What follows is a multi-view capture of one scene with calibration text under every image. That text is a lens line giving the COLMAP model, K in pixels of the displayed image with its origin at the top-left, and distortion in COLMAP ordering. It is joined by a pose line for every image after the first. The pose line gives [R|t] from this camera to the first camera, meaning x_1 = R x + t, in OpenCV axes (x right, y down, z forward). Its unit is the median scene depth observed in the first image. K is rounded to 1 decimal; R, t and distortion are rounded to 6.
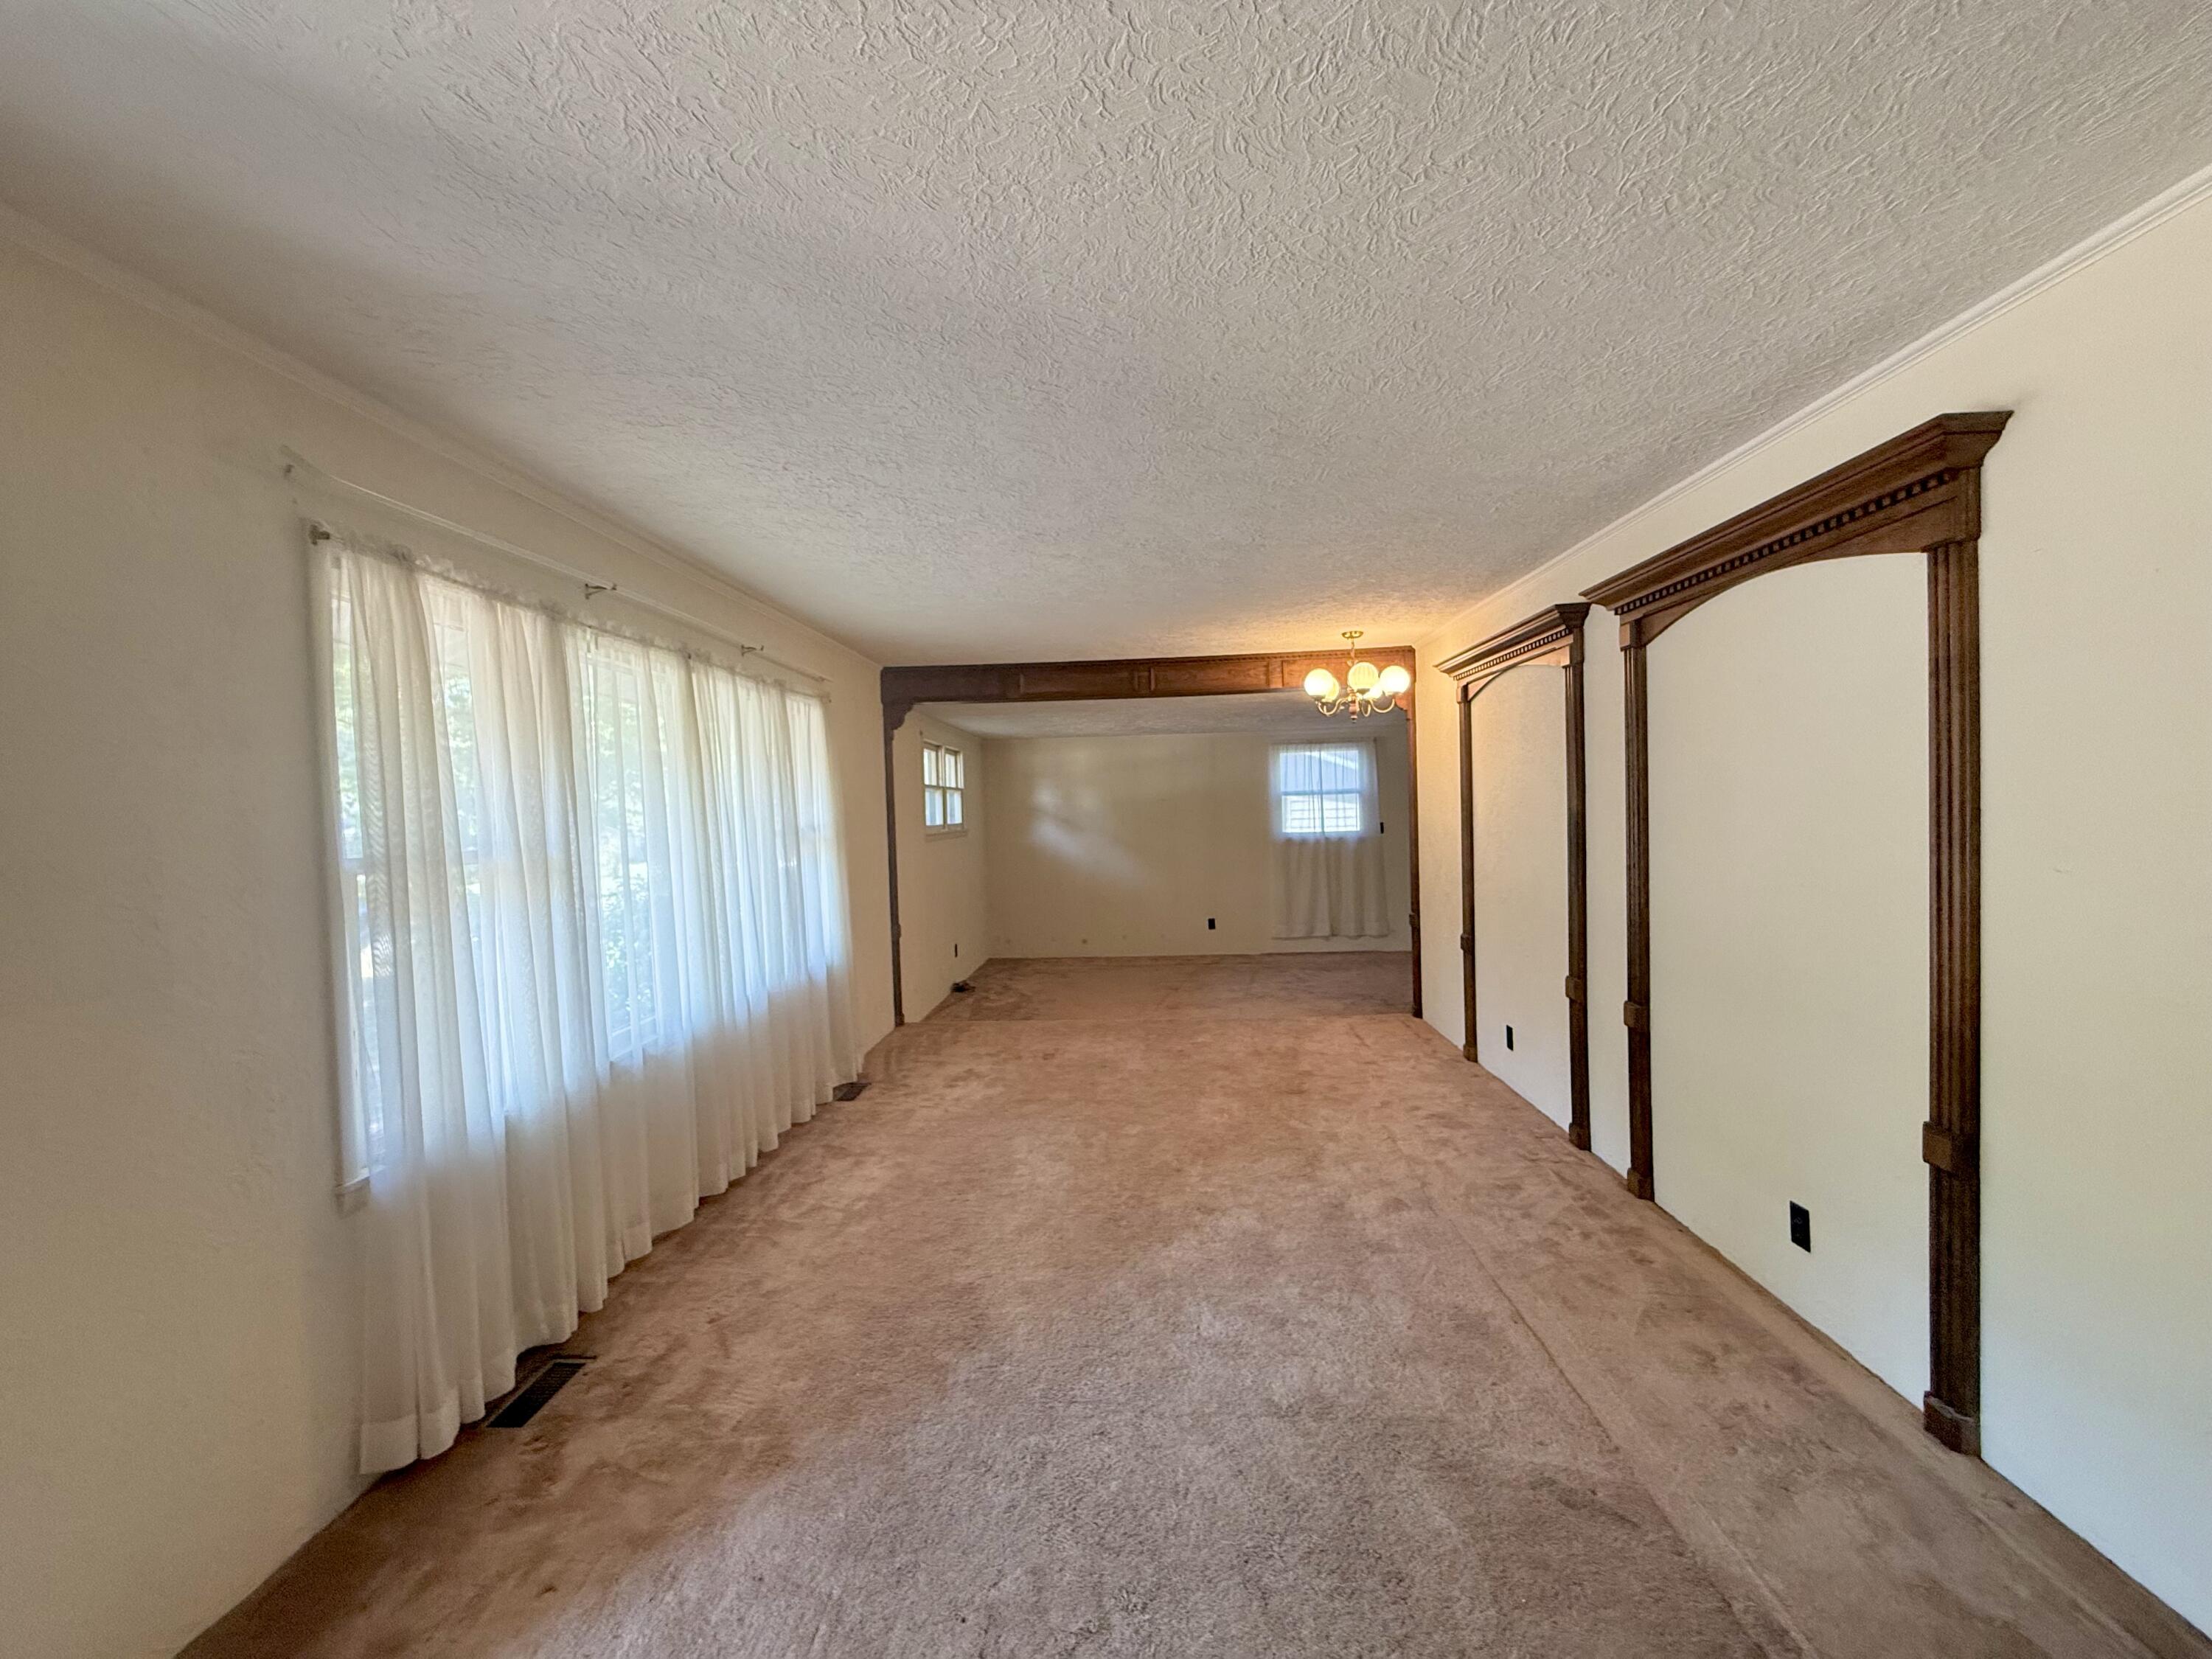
lens RADIAL K [[882.7, 0, 1097.7], [0, 882.7, 831.6], [0, 0, 1]] dist [-0.001125, 0.000268]
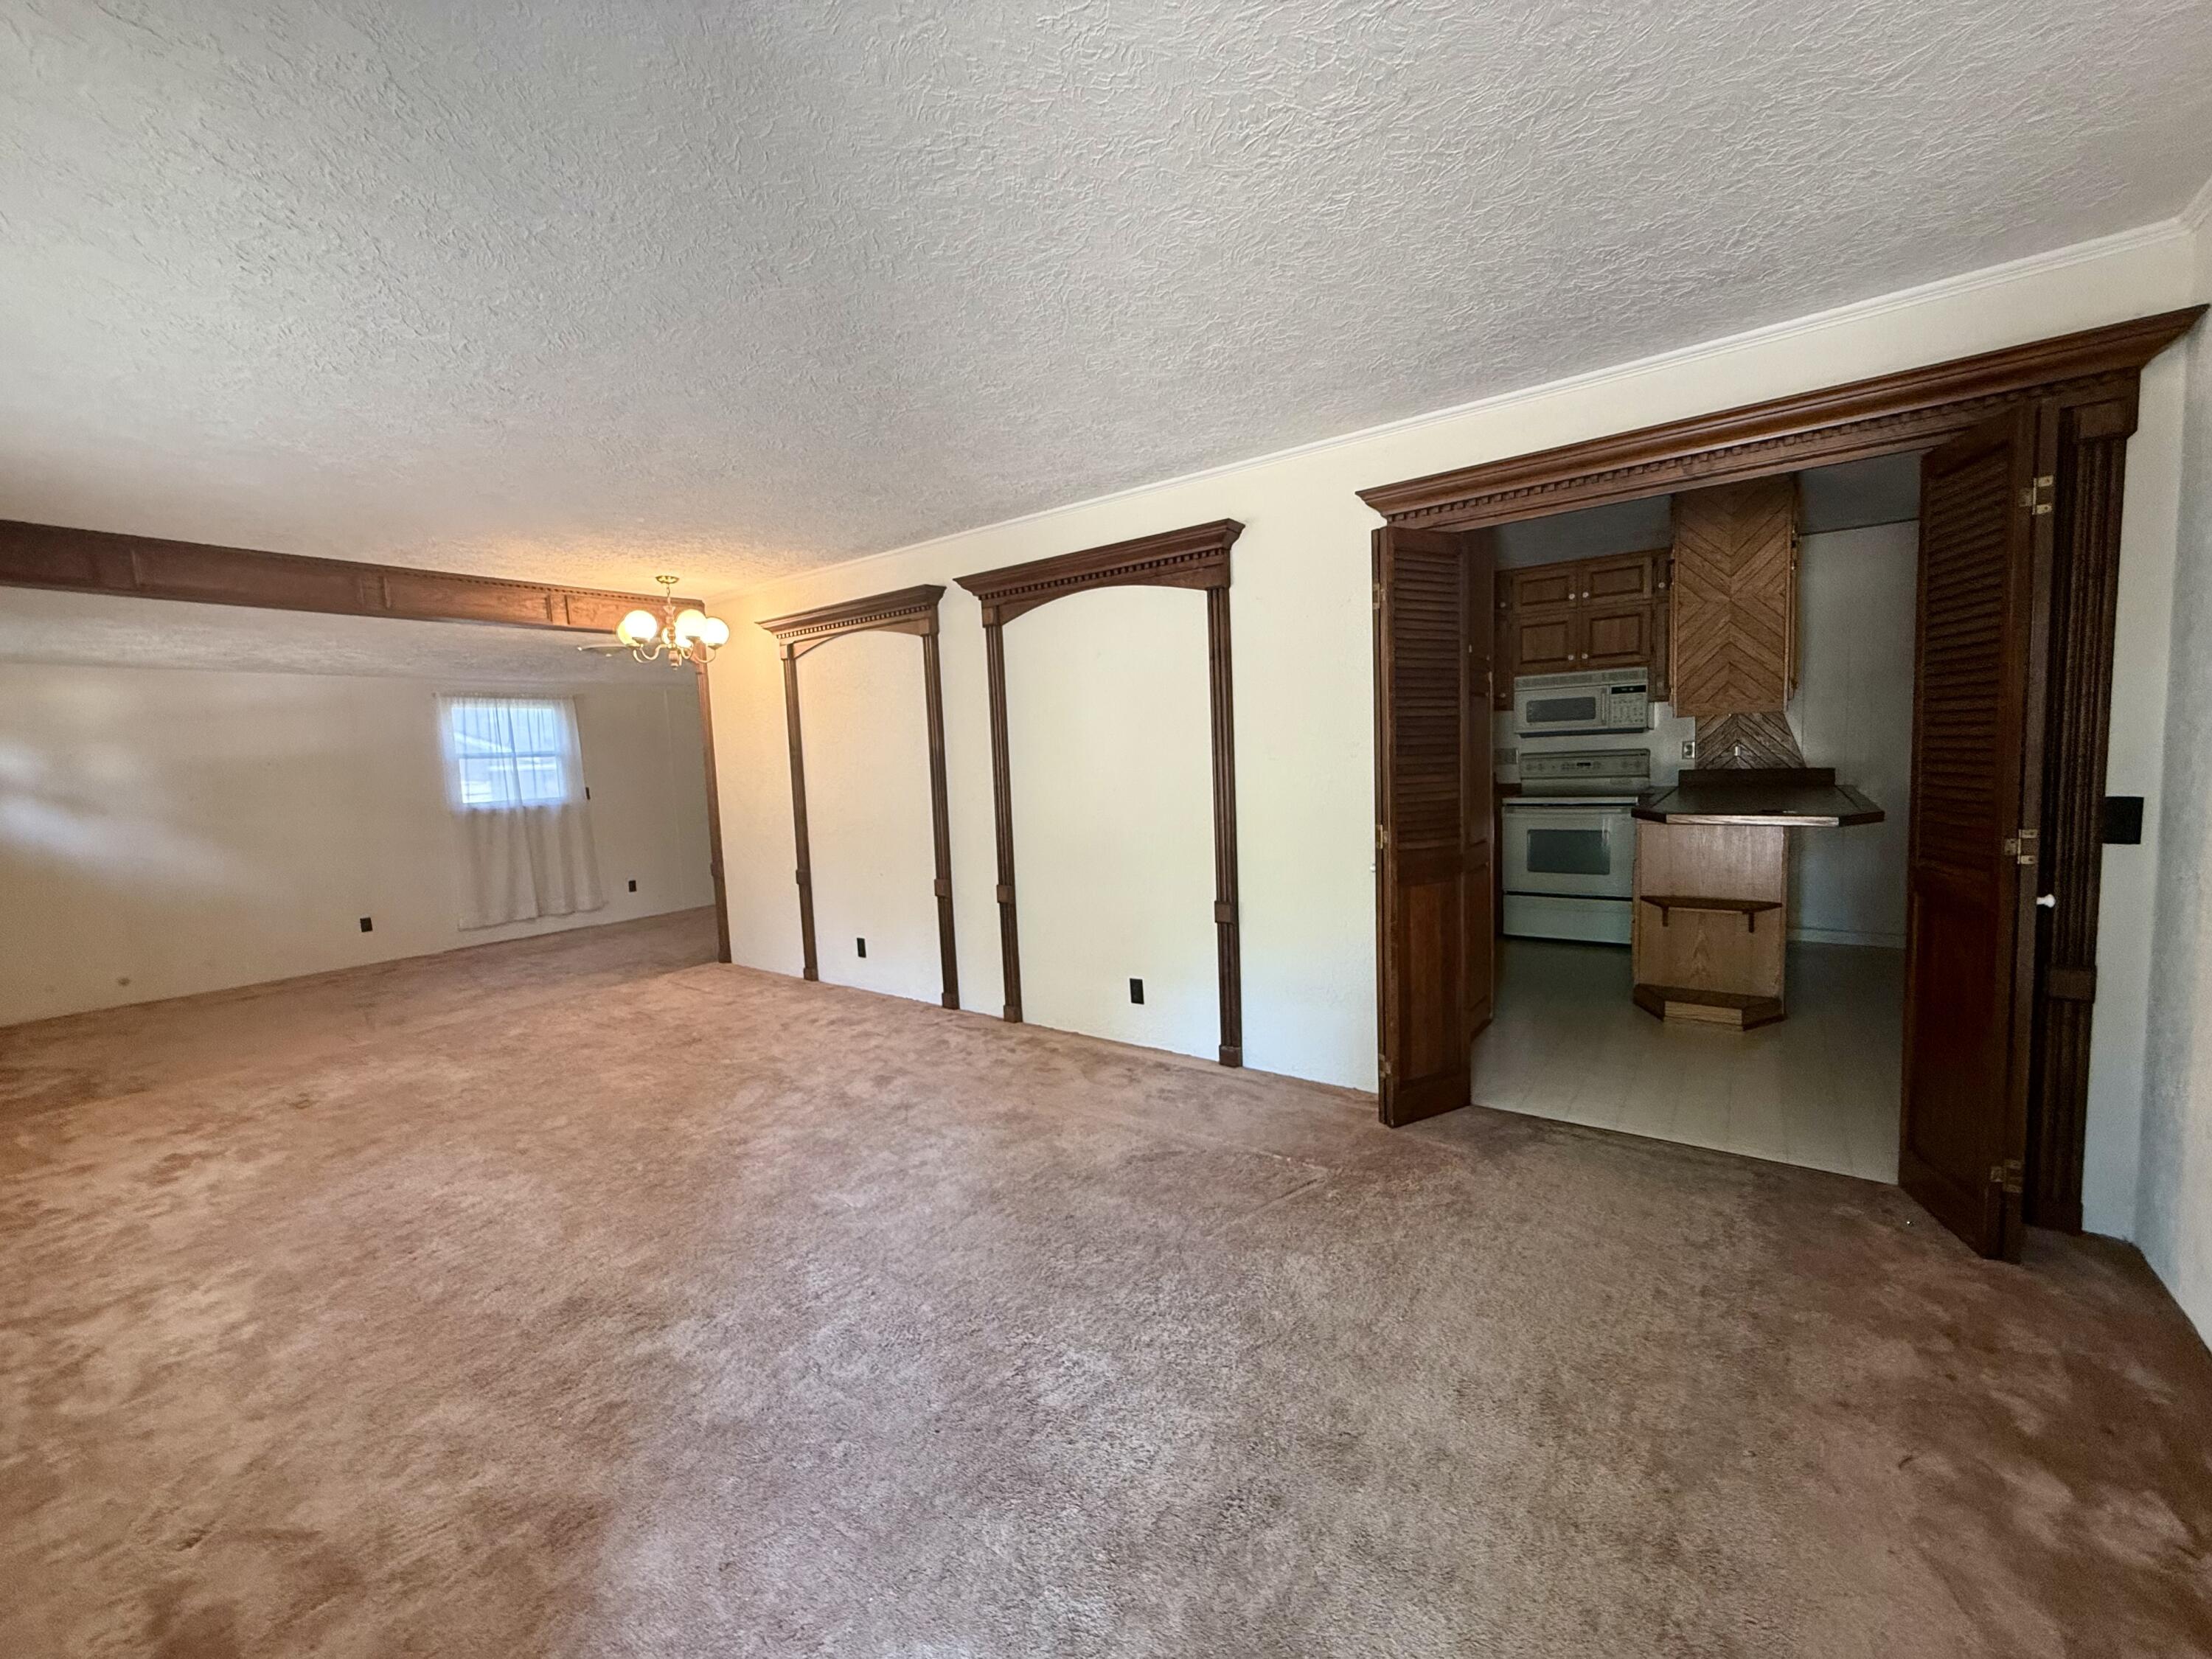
lens RADIAL K [[882.7, 0, 1097.7], [0, 882.7, 831.6], [0, 0, 1]] dist [-0.001125, 0.000268]
pose [[0.555012, -0.065719, 0.829242, -0.389003], [0.048060, 0.997742, 0.046906, 0.045250], [-0.830453, 0.013820, 0.556918, 0.090637]]
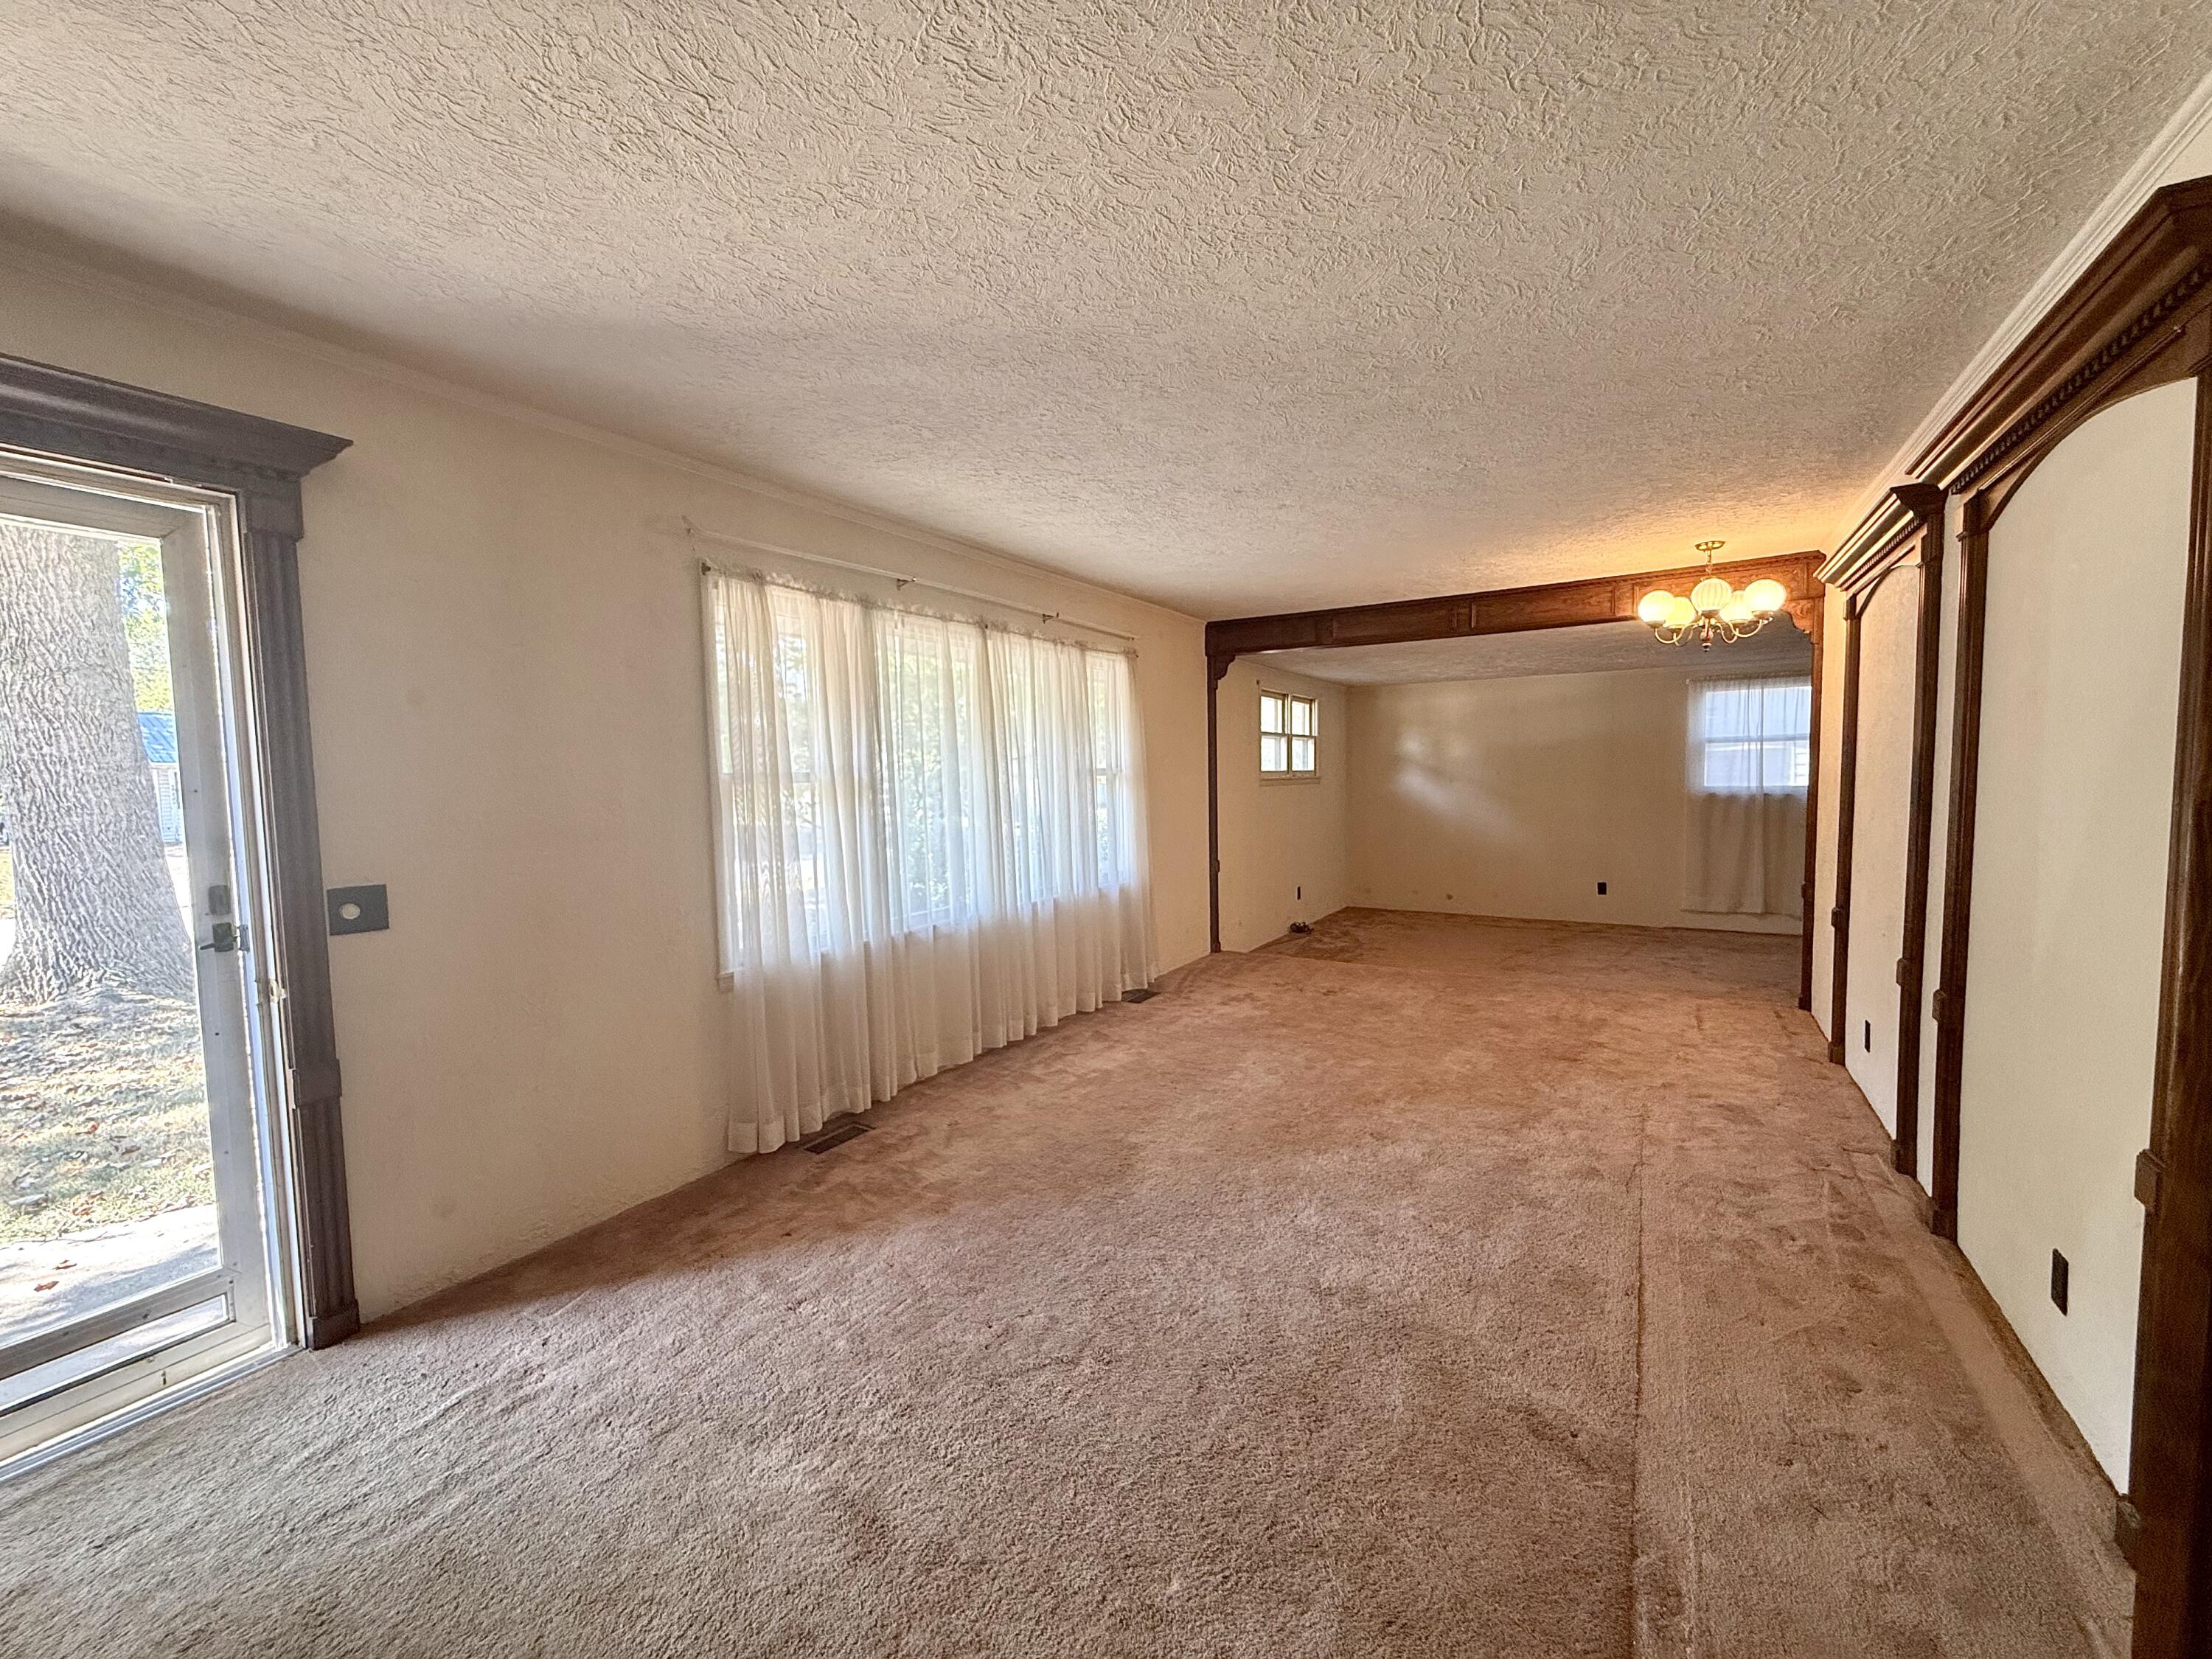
lens RADIAL K [[882.7, 0, 1097.7], [0, 882.7, 831.6], [0, 0, 1]] dist [-0.001125, 0.000268]
pose [[0.878631, 0.044515, -0.475421, 0.265354], [-0.019349, 0.998146, 0.057701, 0.016779], [0.477108, -0.041499, 0.877864, -0.042290]]
